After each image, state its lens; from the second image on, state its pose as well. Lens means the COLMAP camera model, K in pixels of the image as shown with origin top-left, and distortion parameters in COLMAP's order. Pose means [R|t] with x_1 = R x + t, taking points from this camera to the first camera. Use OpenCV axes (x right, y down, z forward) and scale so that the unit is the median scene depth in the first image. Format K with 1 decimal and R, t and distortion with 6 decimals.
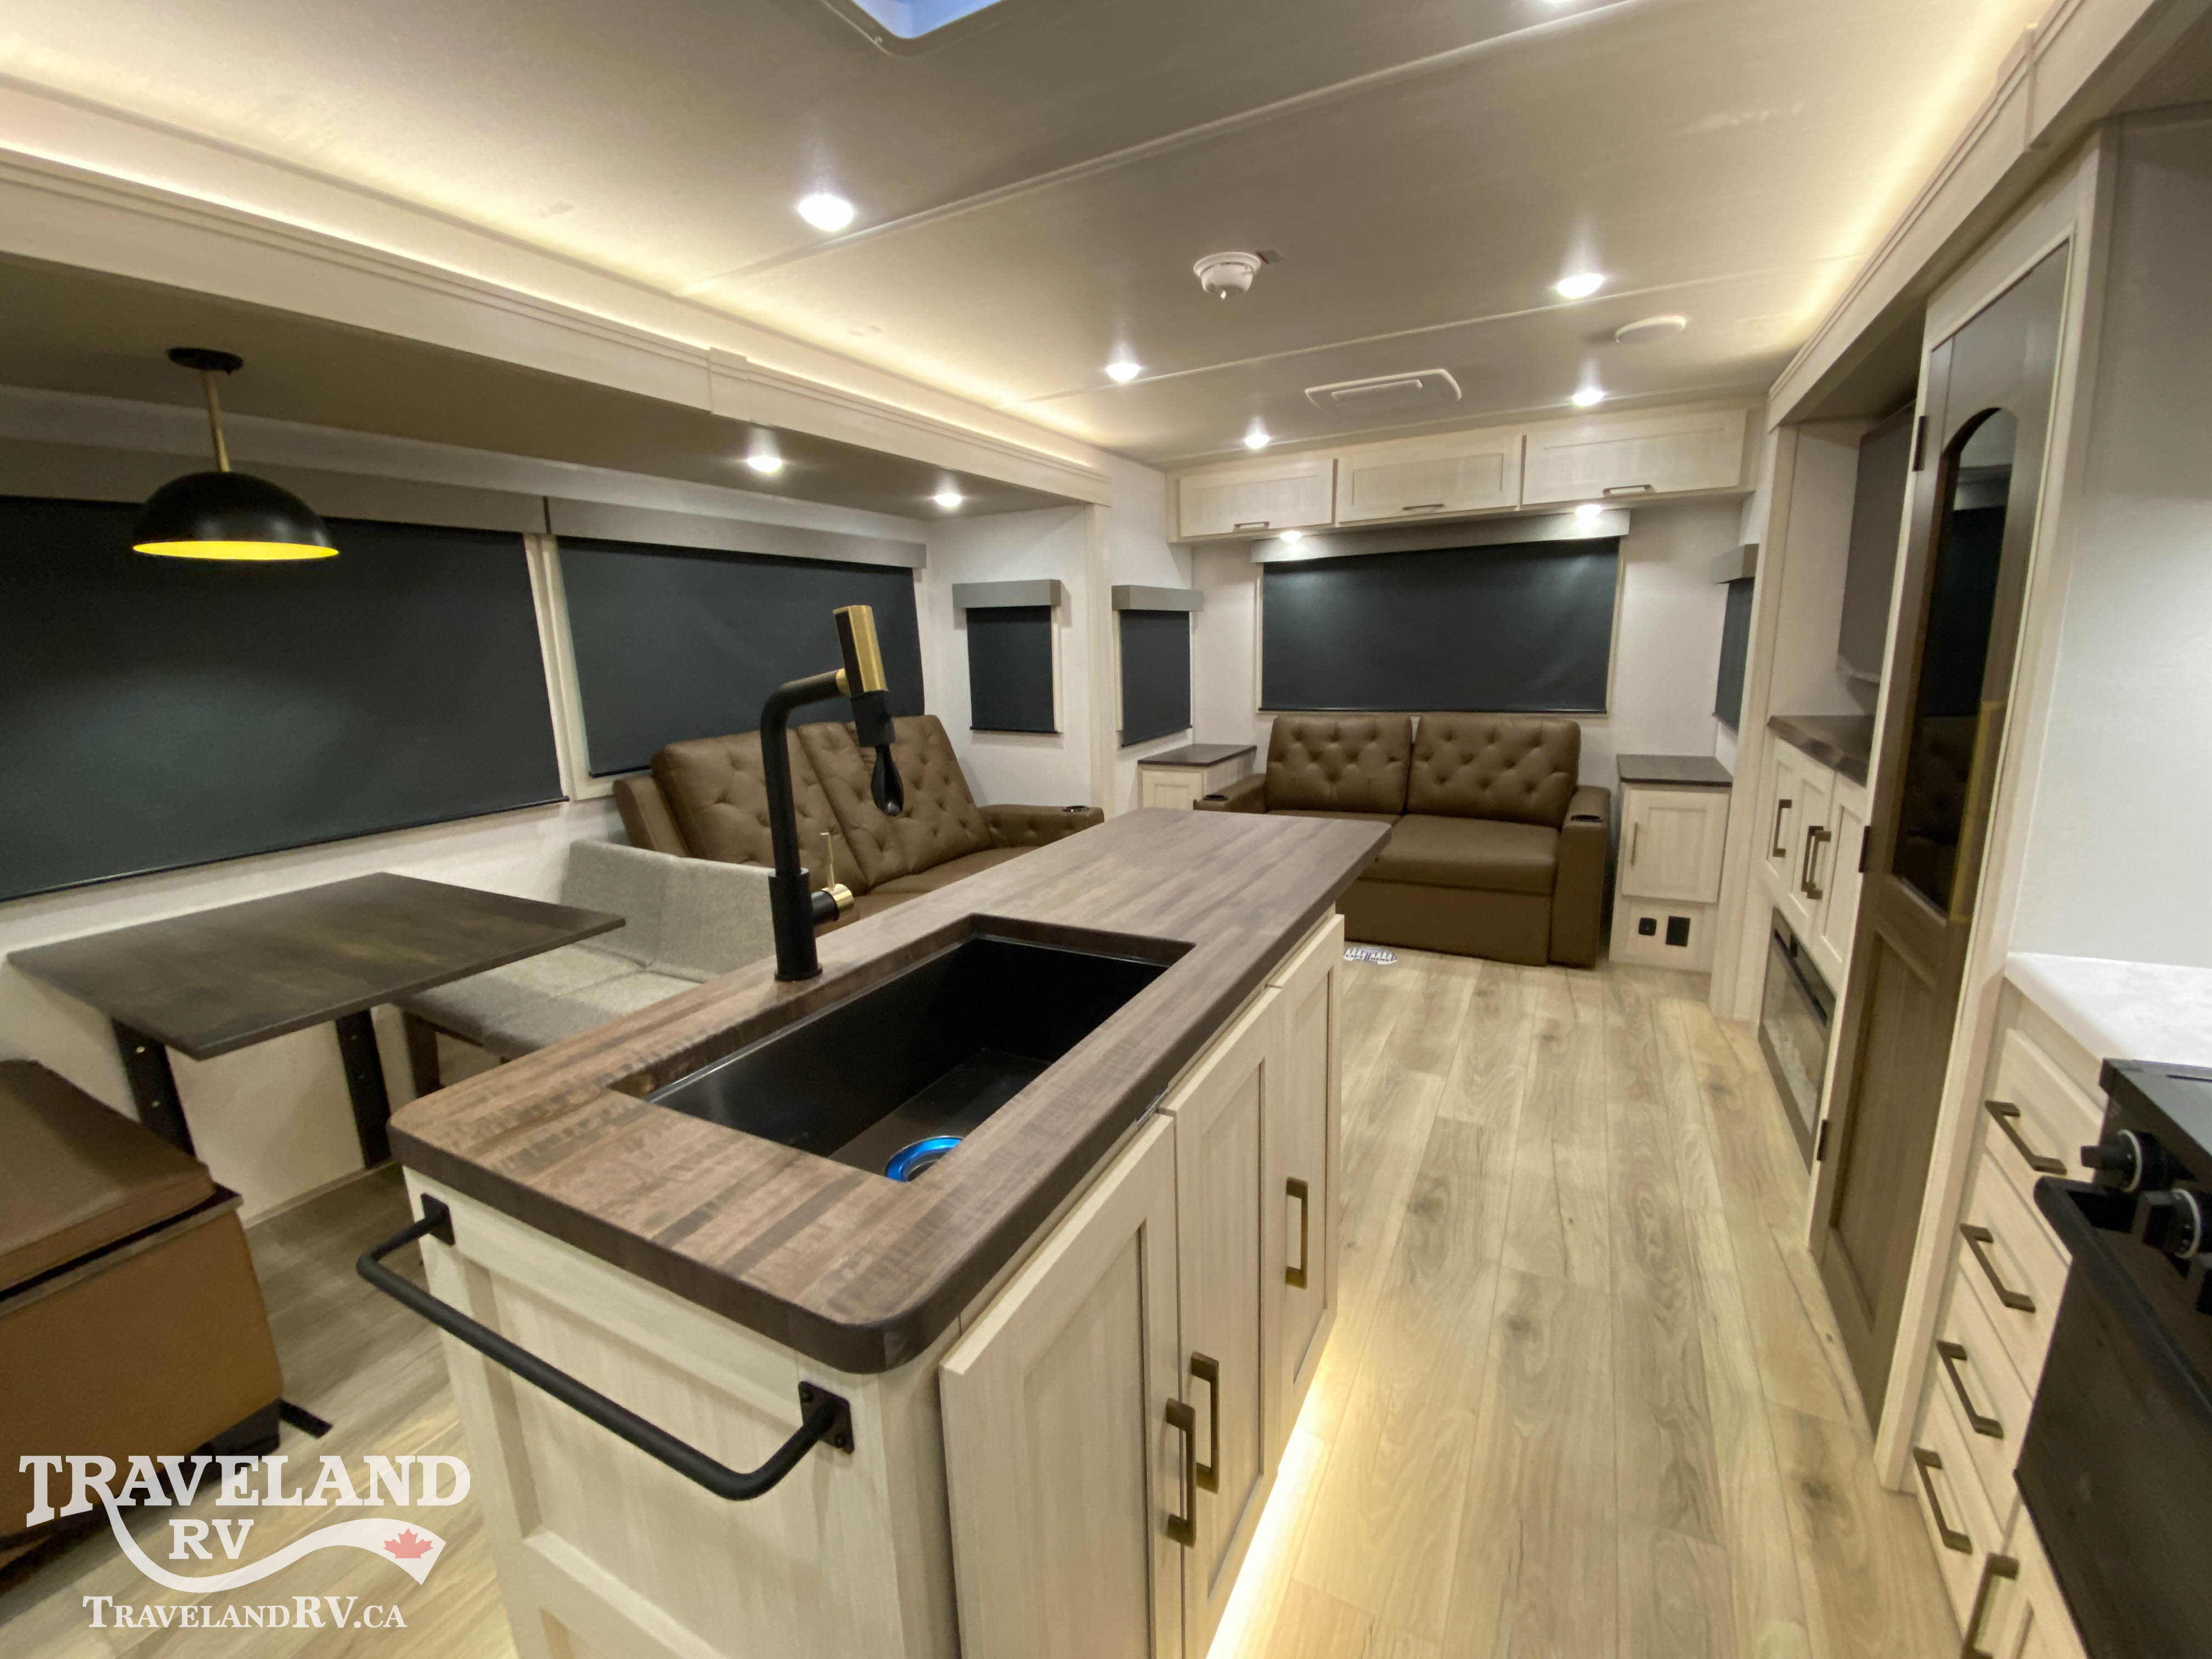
lens RADIAL K [[890.2, 0, 1106.0], [0, 890.2, 829.5], [0, 0, 1]] dist [0.063664, -0.045962]
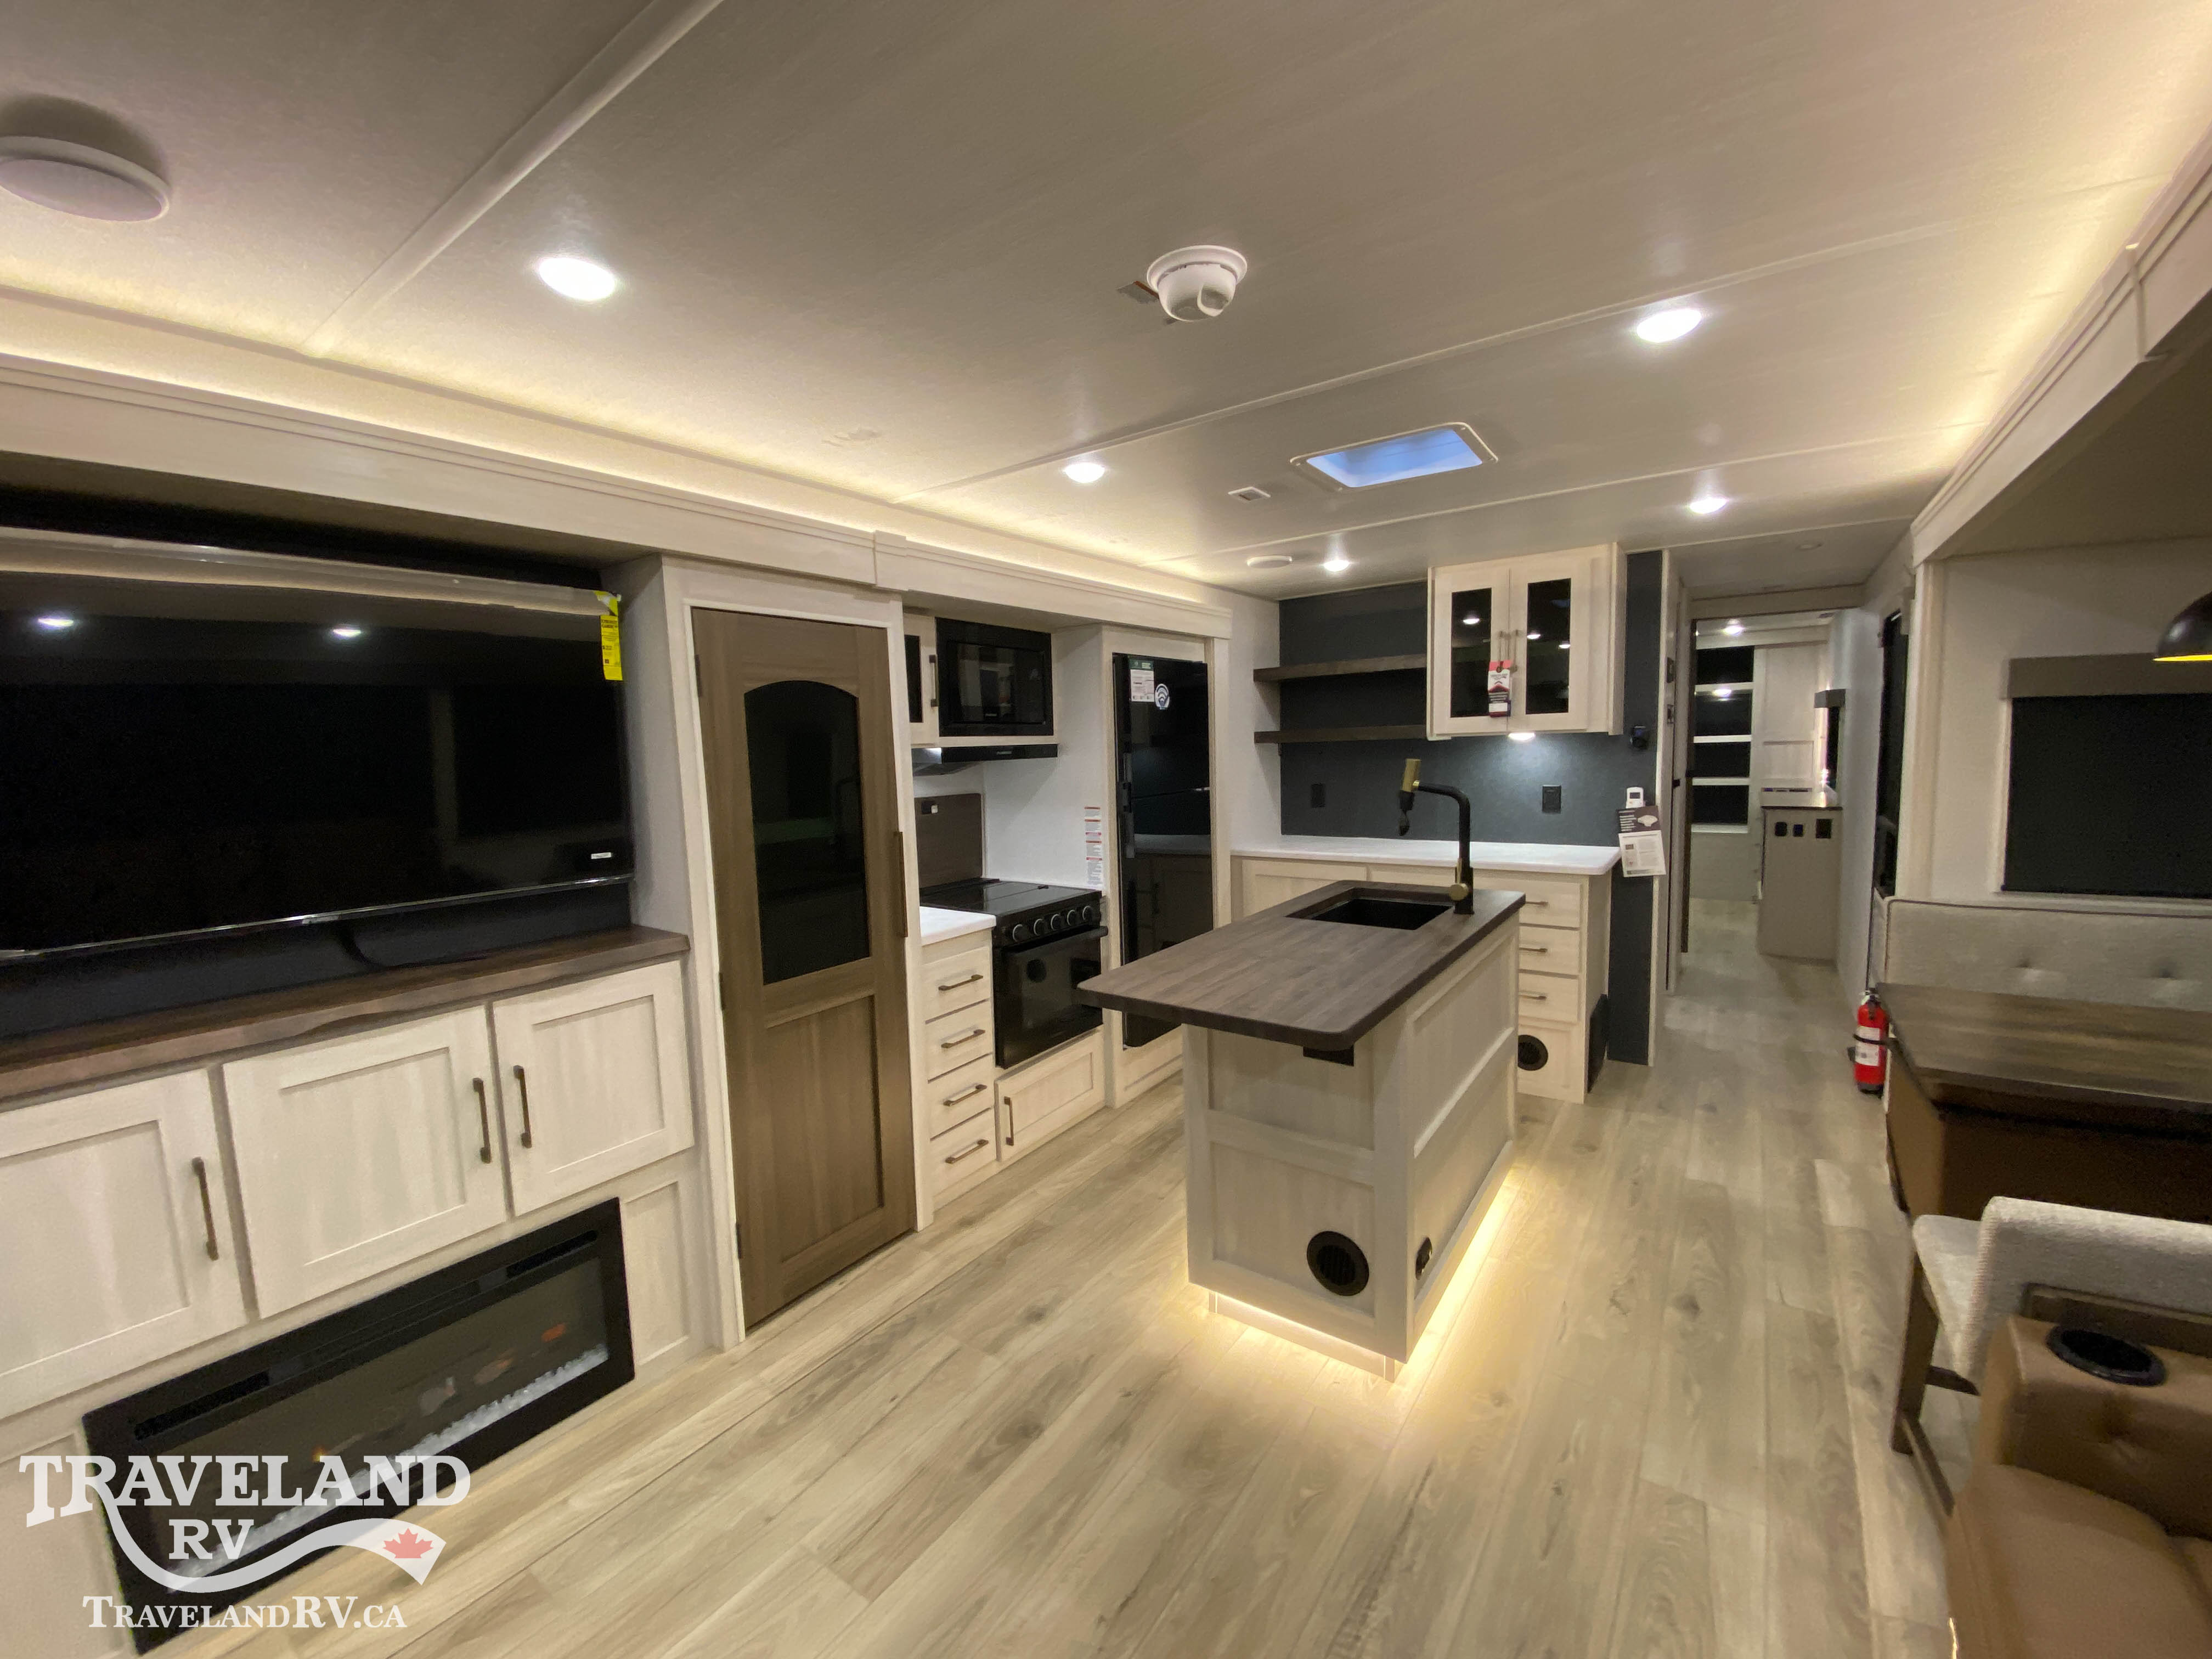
lens RADIAL K [[895.9, 0, 1107.4], [0, 895.9, 834.1], [0, 0, 1]] dist [0.037537, -0.030378]
pose [[-0.988995, 0.046125, 0.140574, 0.062917], [0.087801, 0.947735, 0.306741, -0.223593], [-0.119078, 0.315708, -0.941355, 0.895952]]
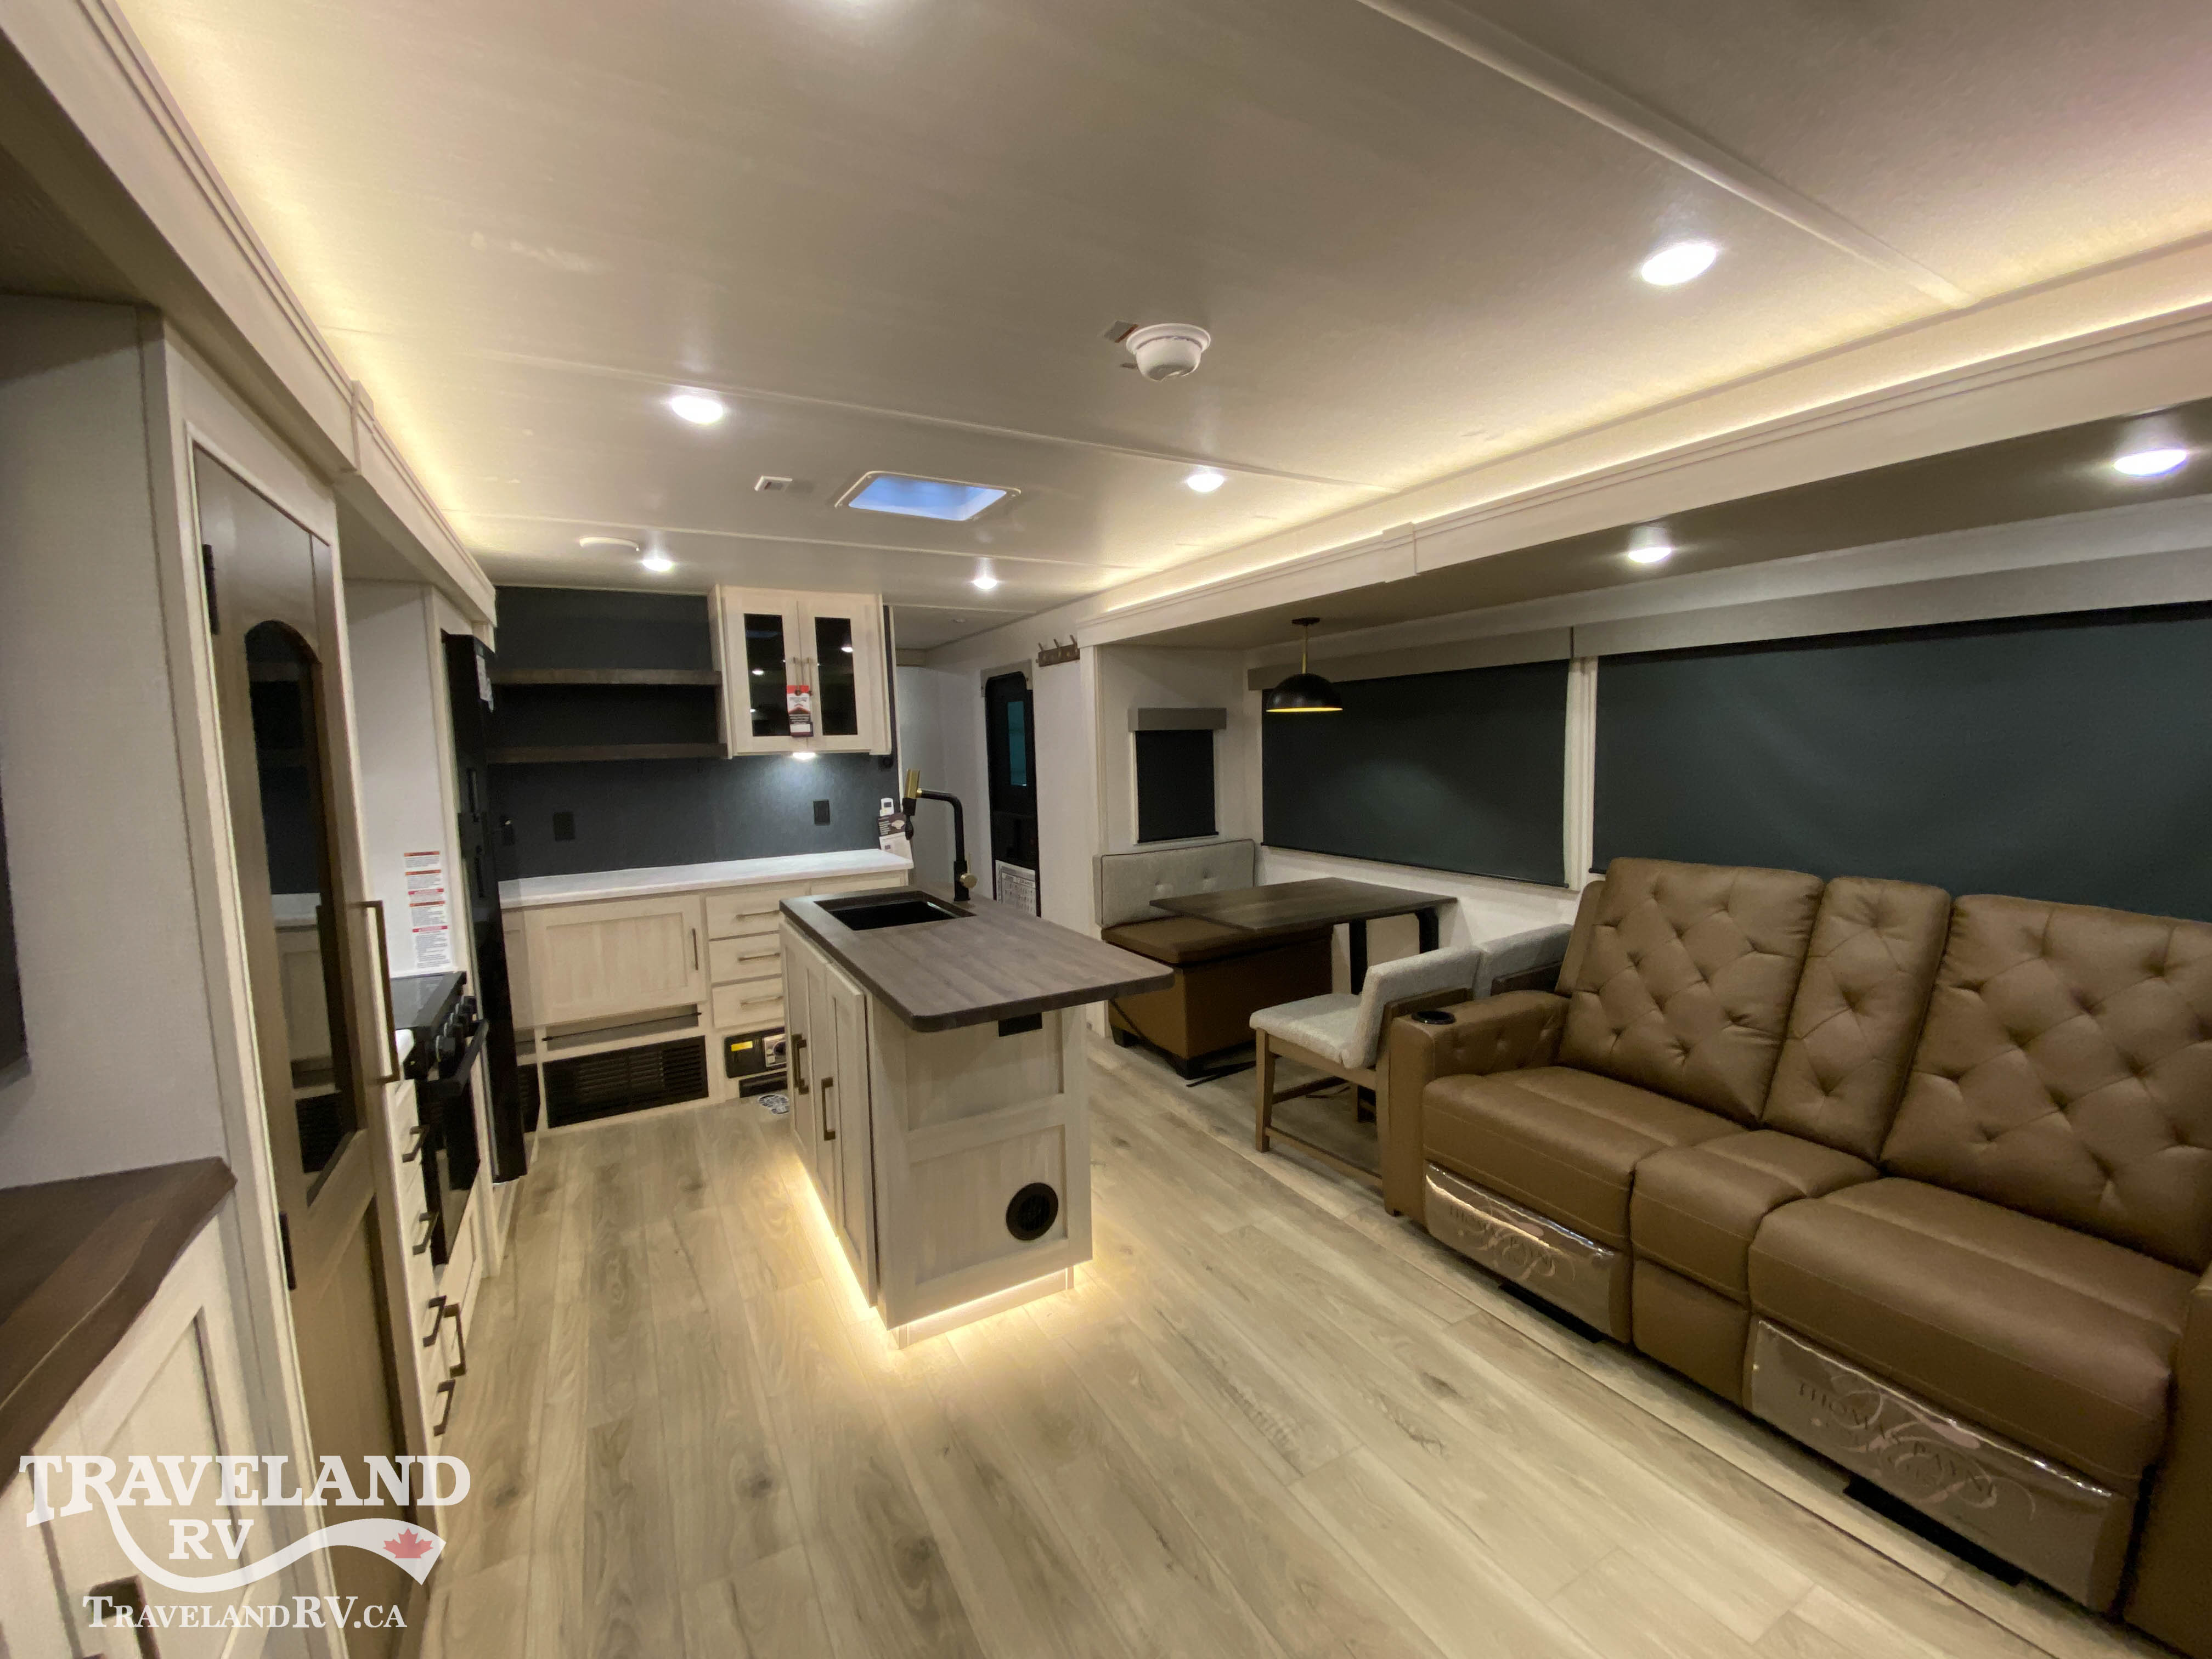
lens RADIAL K [[895.9, 0, 1107.4], [0, 895.9, 834.1], [0, 0, 1]] dist [0.037537, -0.030378]
pose [[-0.542316, 0.131017, -0.829896, 0.443461], [-0.136101, 0.961021, 0.240656, -0.199667], [0.829078, 0.243461, -0.503346, 0.741510]]
